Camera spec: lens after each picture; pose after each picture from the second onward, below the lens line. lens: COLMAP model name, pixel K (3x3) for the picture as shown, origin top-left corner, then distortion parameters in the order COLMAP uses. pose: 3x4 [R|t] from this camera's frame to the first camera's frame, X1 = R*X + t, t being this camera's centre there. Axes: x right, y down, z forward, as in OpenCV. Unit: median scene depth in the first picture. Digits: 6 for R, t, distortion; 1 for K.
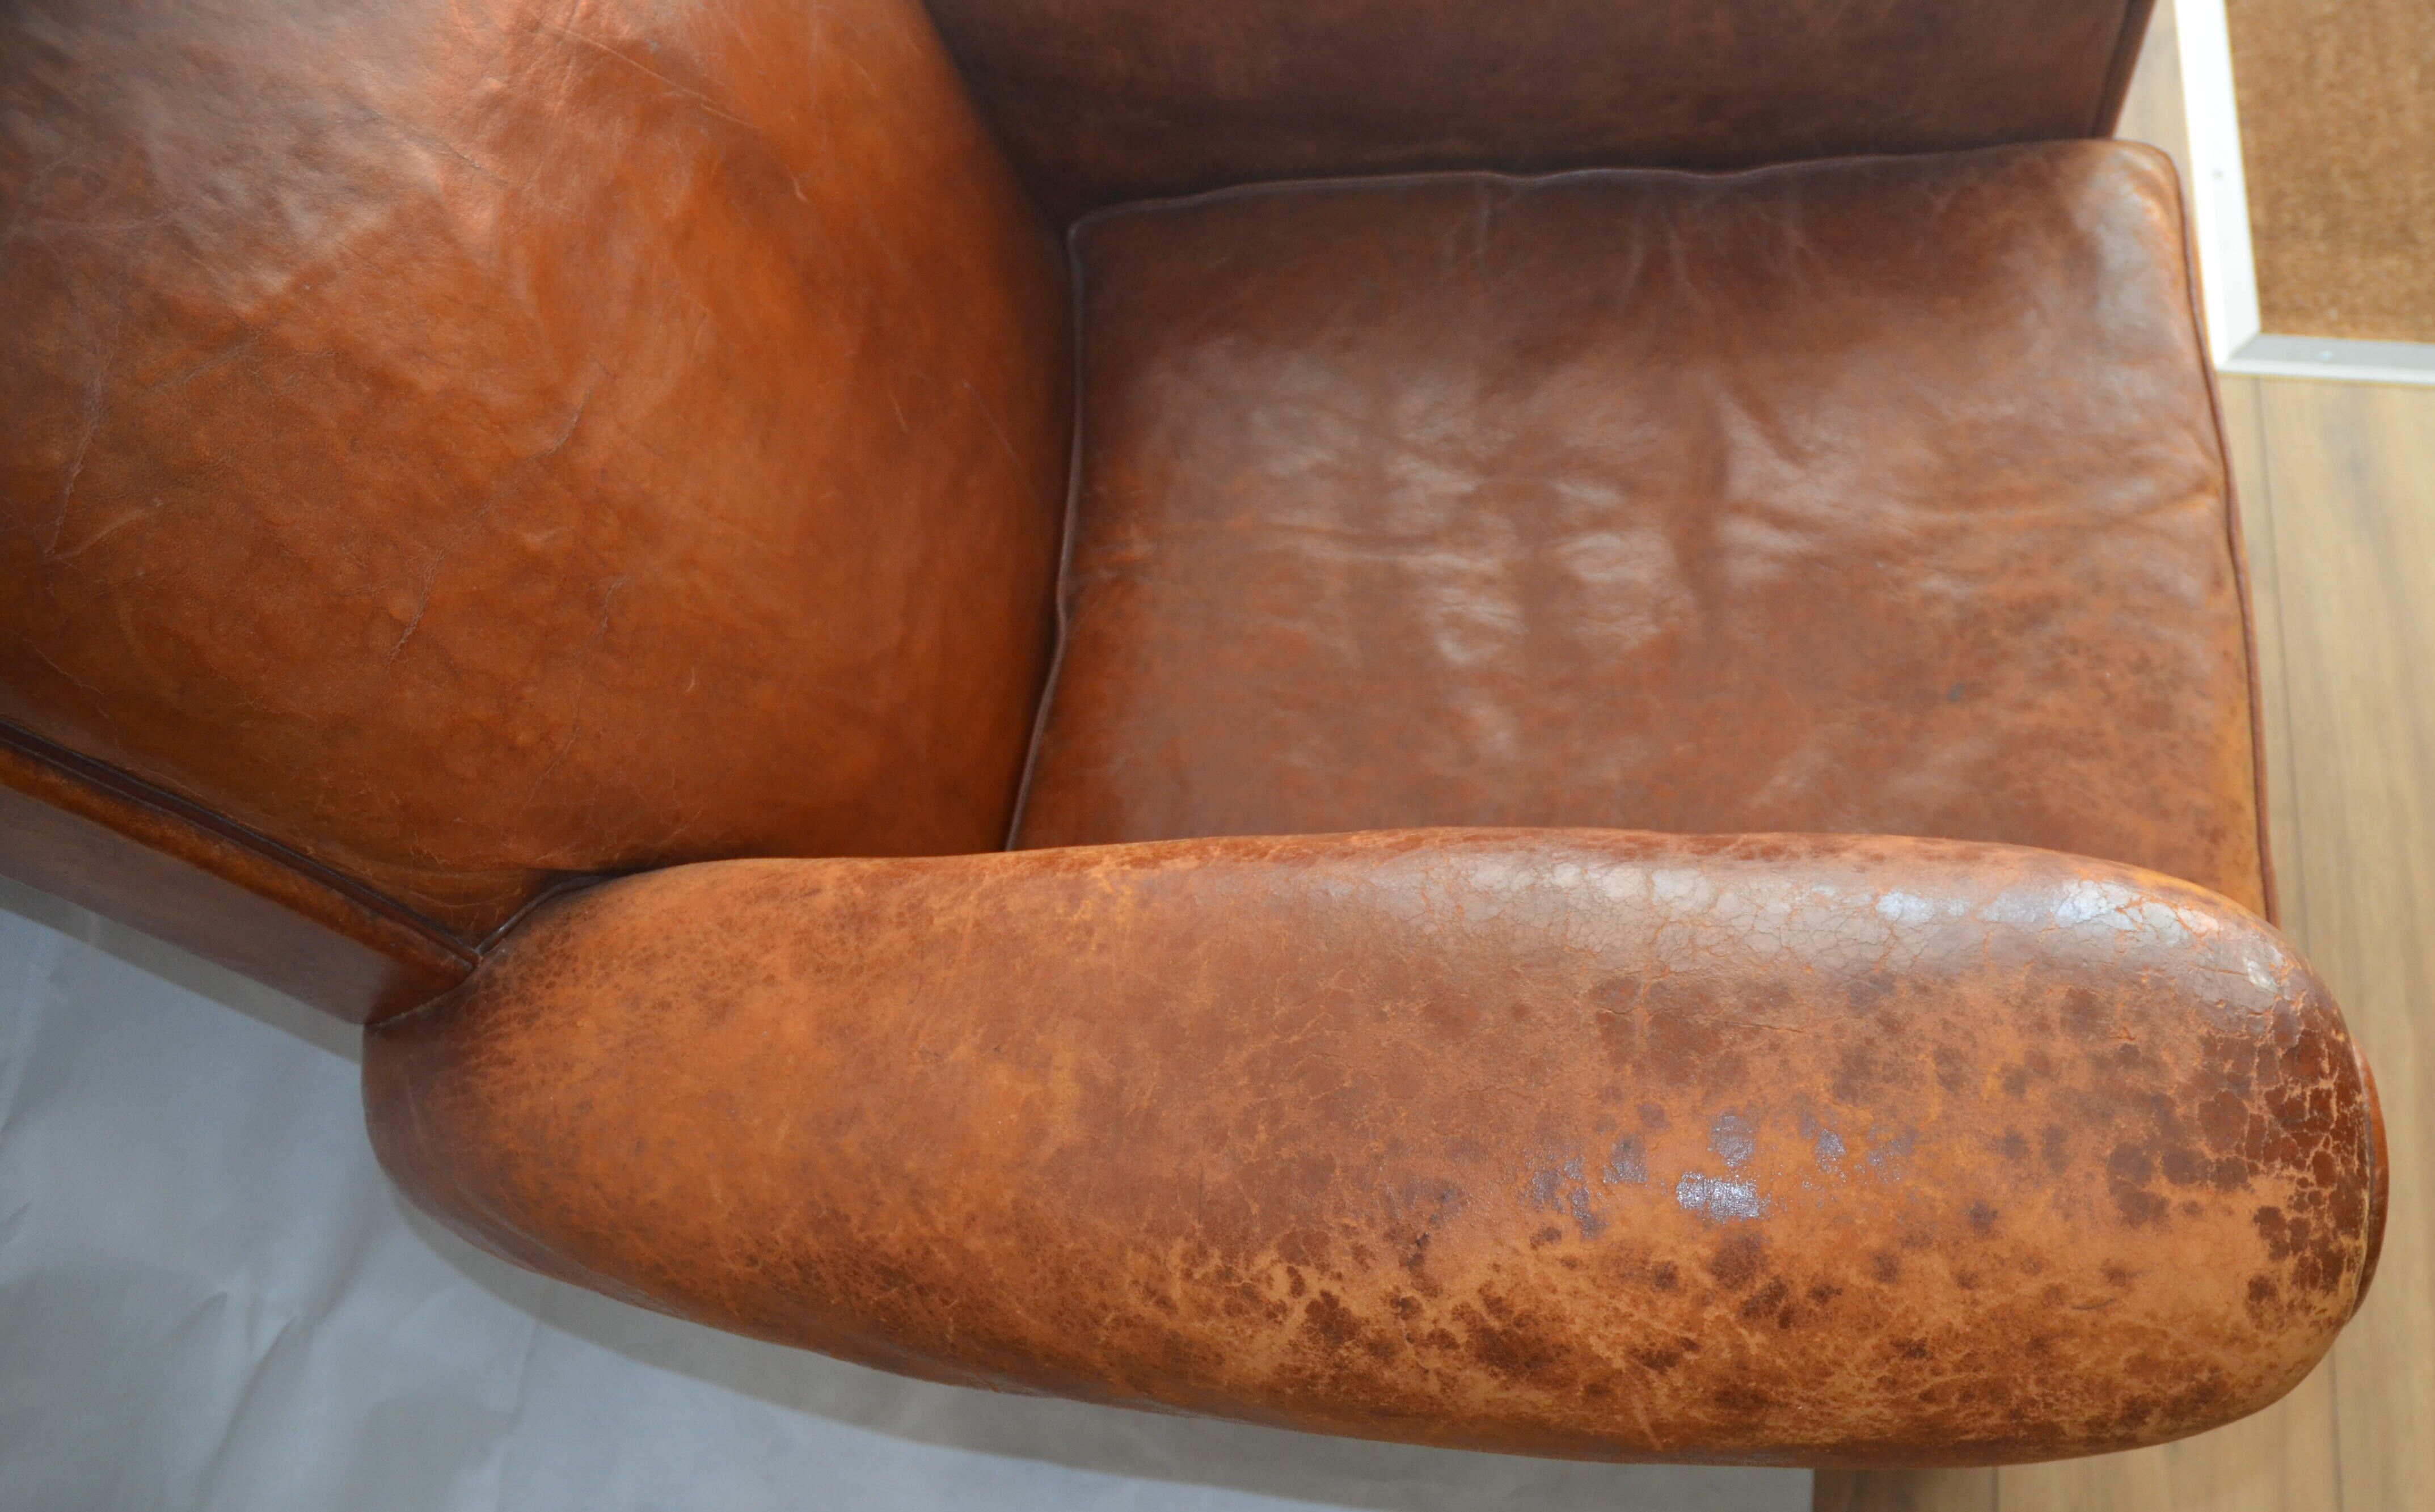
lens RADIAL K [[2039.8, 0, 1426.9], [0, 2039.8, 910.6], [0, 0, 1]] dist [-0.164251, 0.121308]
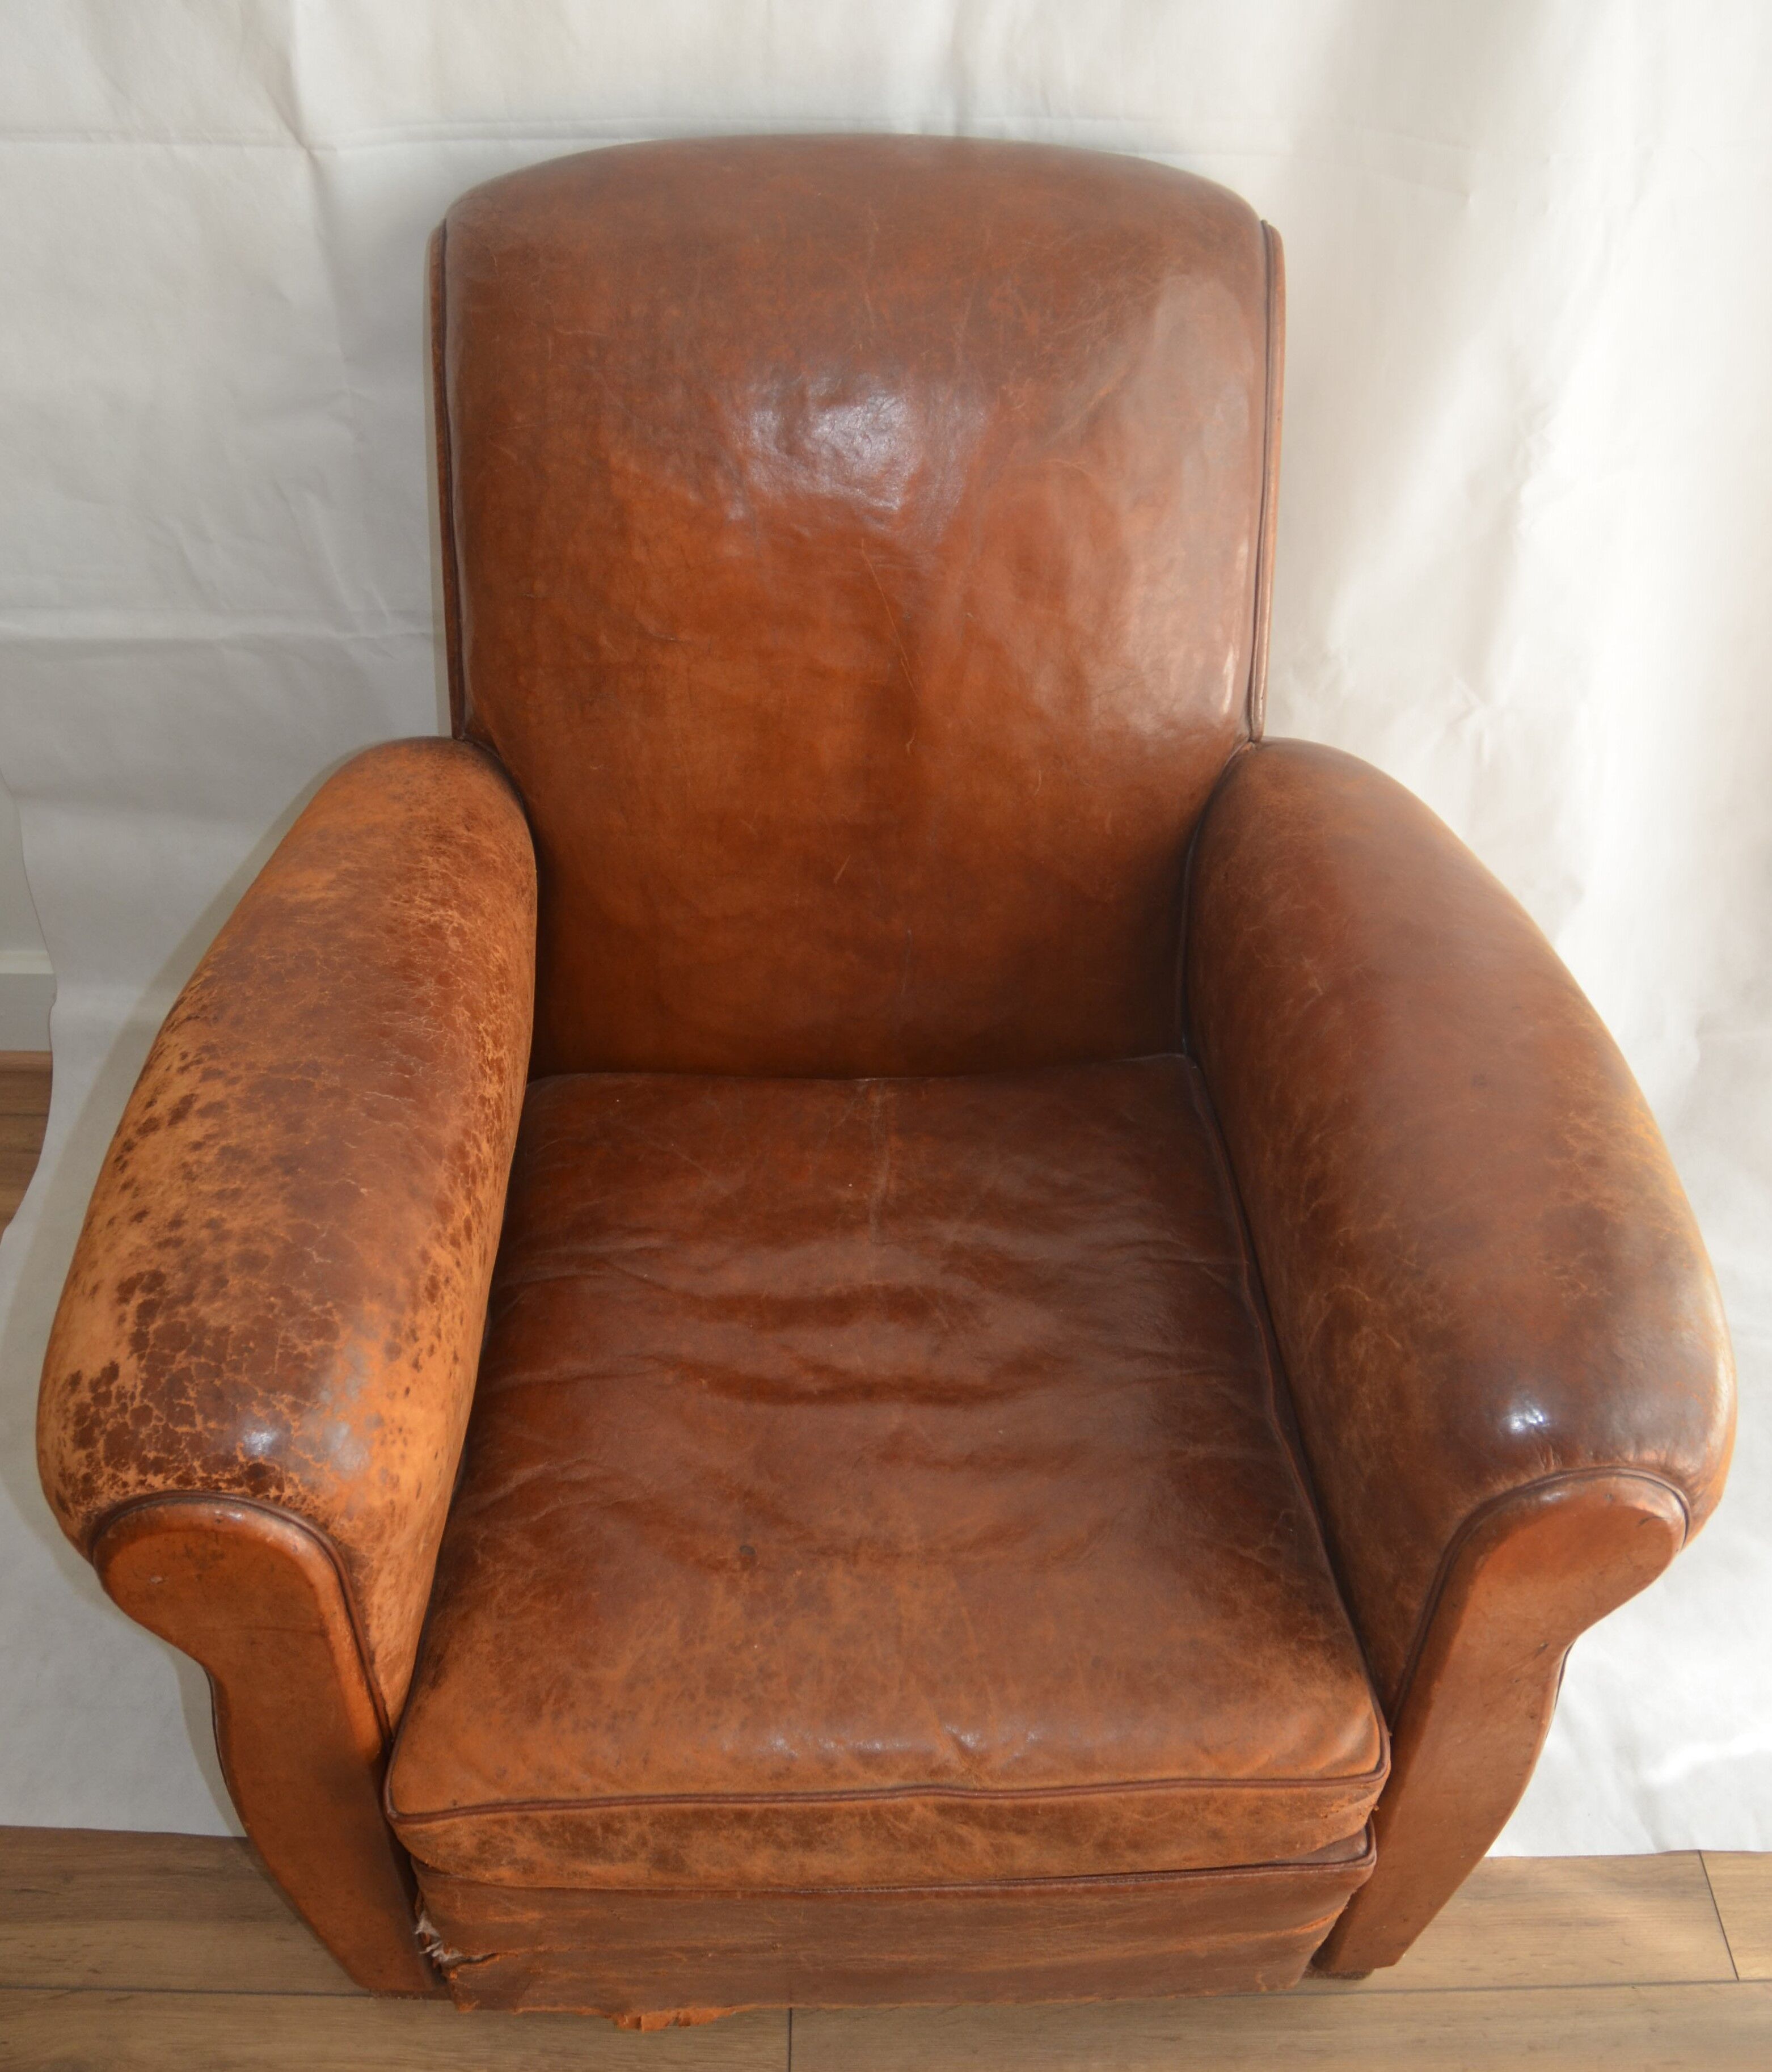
lens RADIAL K [[2128.4, 0, 876.4], [0, 2128.4, 871.9], [0, 0, 1]] dist [-0.144380, 0.109844]
pose [[0.089168, 0.664844, -0.741641, 1.415737], [-0.933695, 0.315050, 0.170168, -0.802059], [0.346789, 0.677293, 0.648854, -0.121931]]
